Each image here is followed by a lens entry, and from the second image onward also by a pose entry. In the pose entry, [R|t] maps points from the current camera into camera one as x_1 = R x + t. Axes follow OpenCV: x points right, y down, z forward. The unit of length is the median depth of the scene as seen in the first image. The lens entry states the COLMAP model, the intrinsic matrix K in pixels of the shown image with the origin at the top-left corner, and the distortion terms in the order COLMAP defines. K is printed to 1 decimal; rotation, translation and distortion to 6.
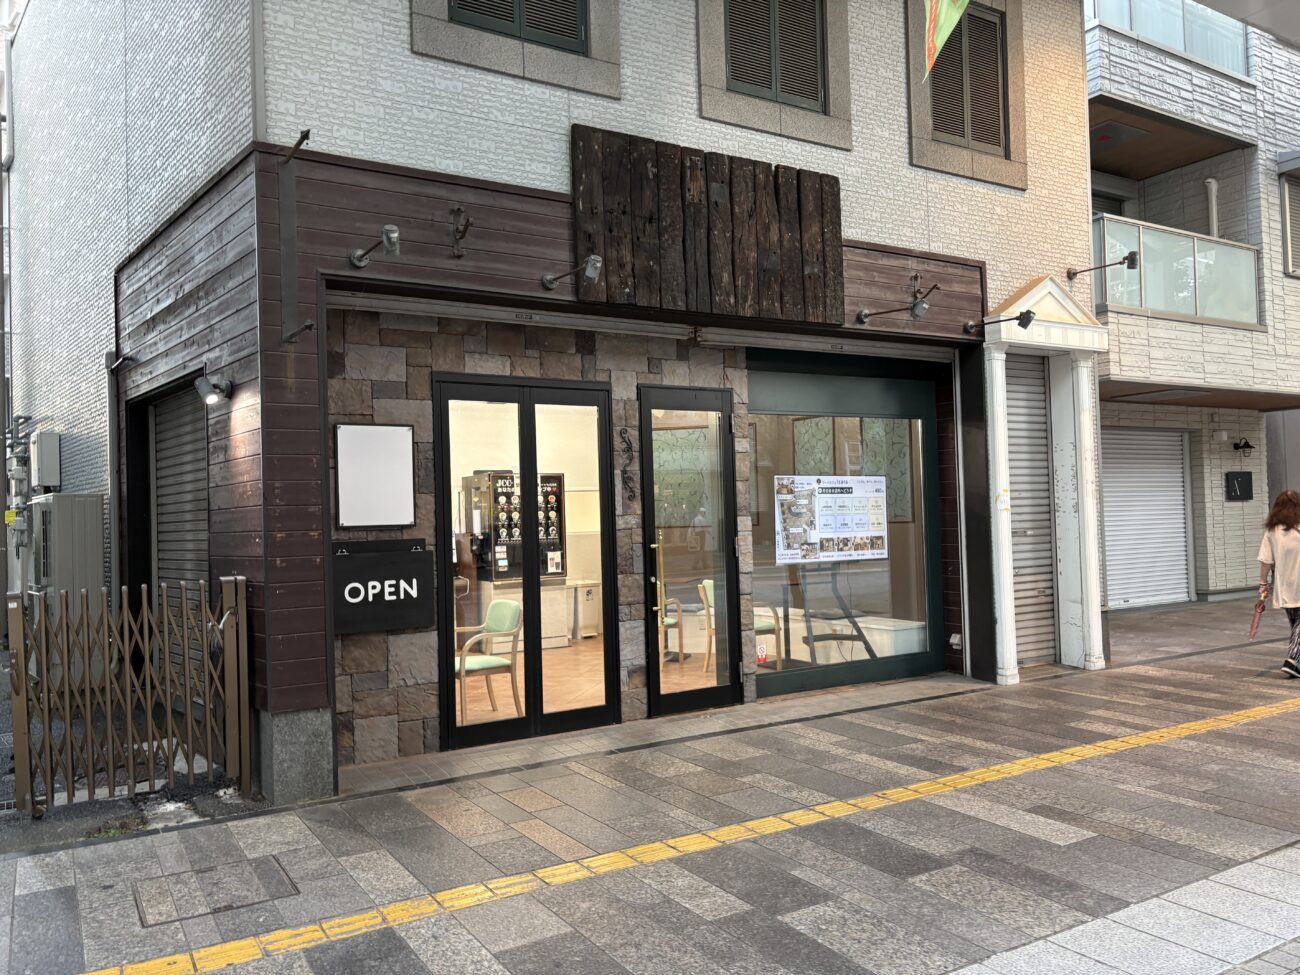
lens RADIAL K [[977.5, 0, 653.3], [0, 977.5, 503.5], [0, 0, 1]] dist [0.016060, -0.001658]
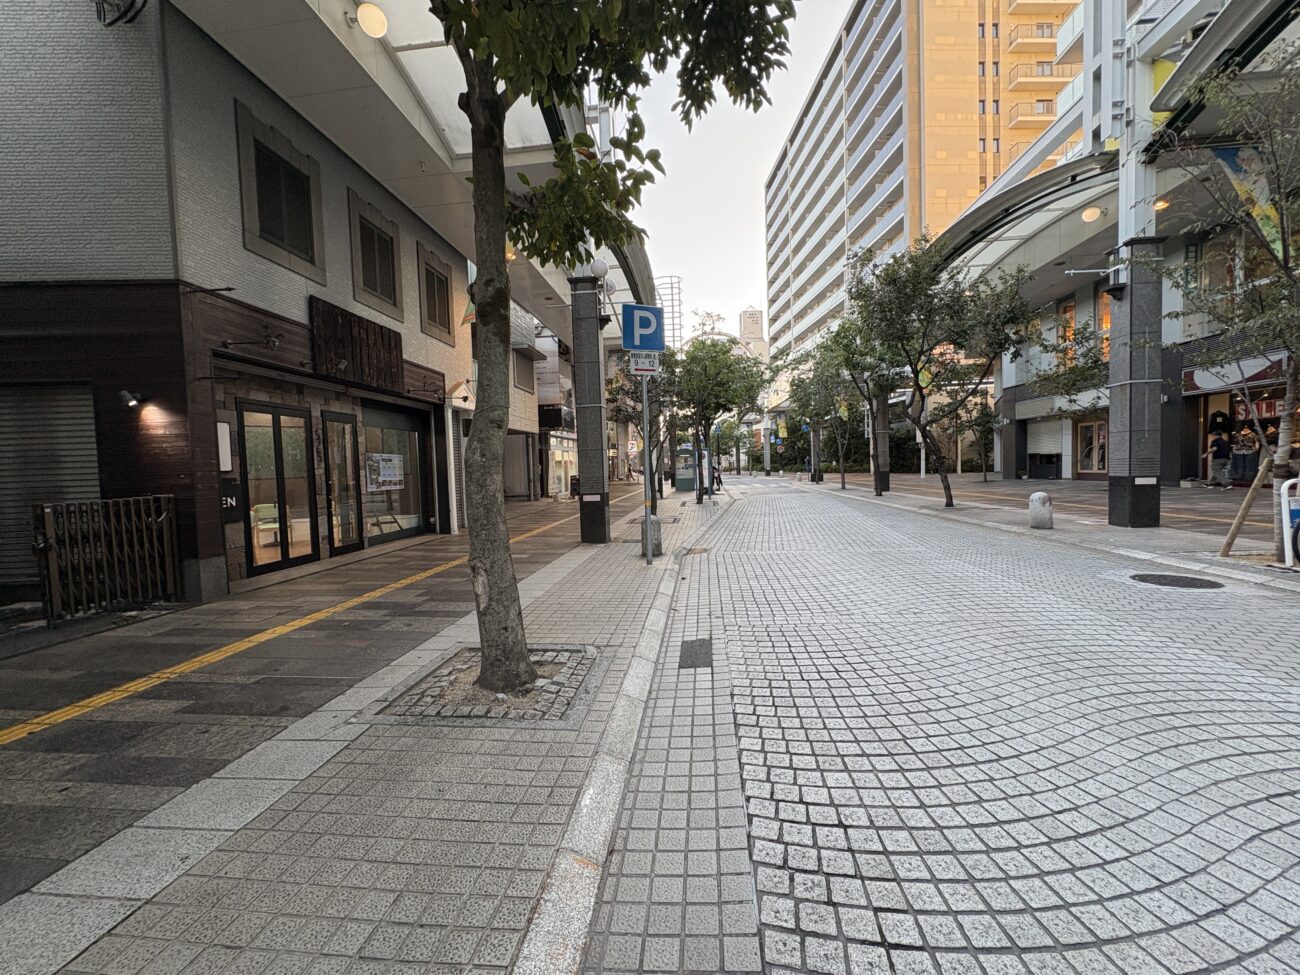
lens RADIAL K [[520.0, 0, 650.2], [0, 520.0, 490.6], [0, 0, 1]] dist [0.001347, 0.000377]
pose [[0.608938, -0.023940, 0.792857, -0.523042], [0.000504, 0.999556, 0.029794, 0.027856], [-0.793218, -0.017743, 0.608680, -0.335127]]
